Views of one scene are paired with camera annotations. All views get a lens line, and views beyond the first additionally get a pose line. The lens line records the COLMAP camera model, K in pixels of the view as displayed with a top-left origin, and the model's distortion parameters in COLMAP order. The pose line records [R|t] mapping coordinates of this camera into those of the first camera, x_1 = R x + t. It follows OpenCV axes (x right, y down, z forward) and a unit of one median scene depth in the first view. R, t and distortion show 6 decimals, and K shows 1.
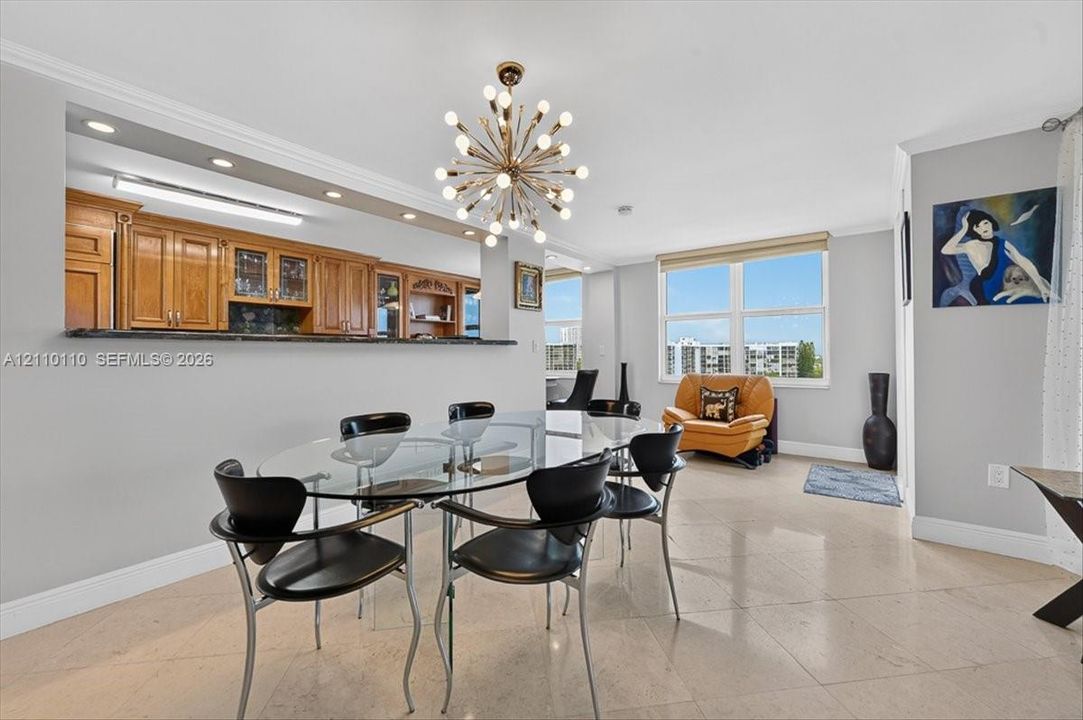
lens RADIAL K [[431.8, 0, 544.4], [0, 431.8, 349.2], [0, 0, 1]] dist [0.000254, 0.000183]
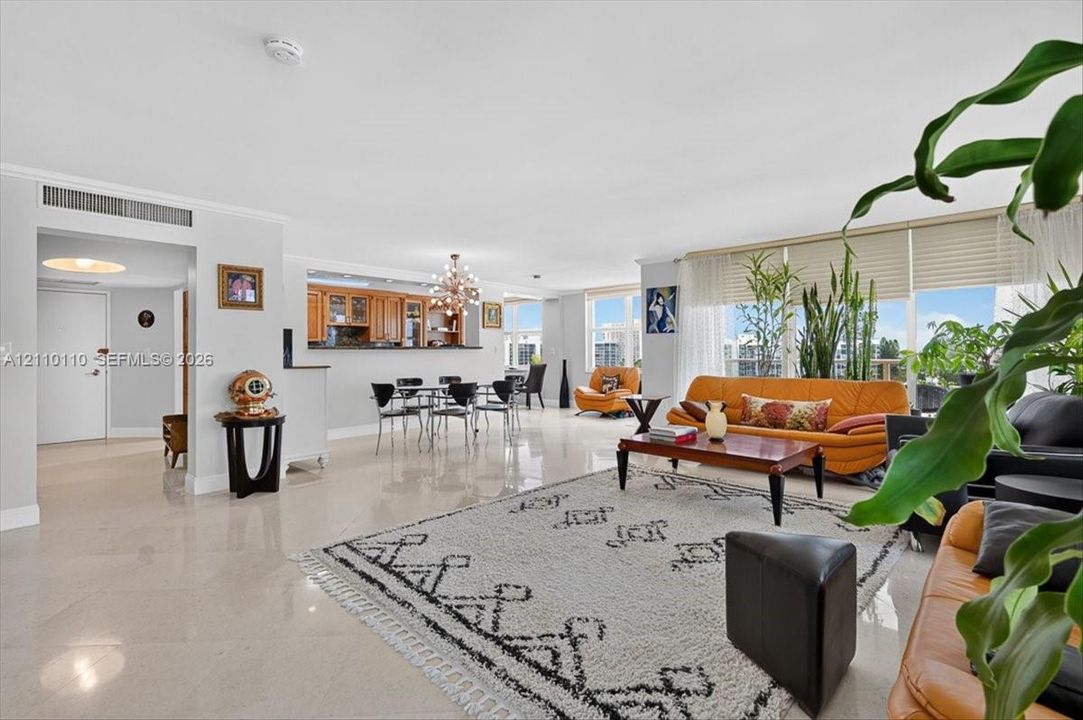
lens RADIAL K [[493.5, 0, 549.9], [0, 493.5, 350.2], [0, 0, 1]] dist [0.000450, -0.000004]
pose [[0.997142, -0.002405, -0.075513, 0.335214], [0.002687, 0.999990, 0.003630, -0.010749], [0.075503, -0.003823, 0.997138, -0.936250]]
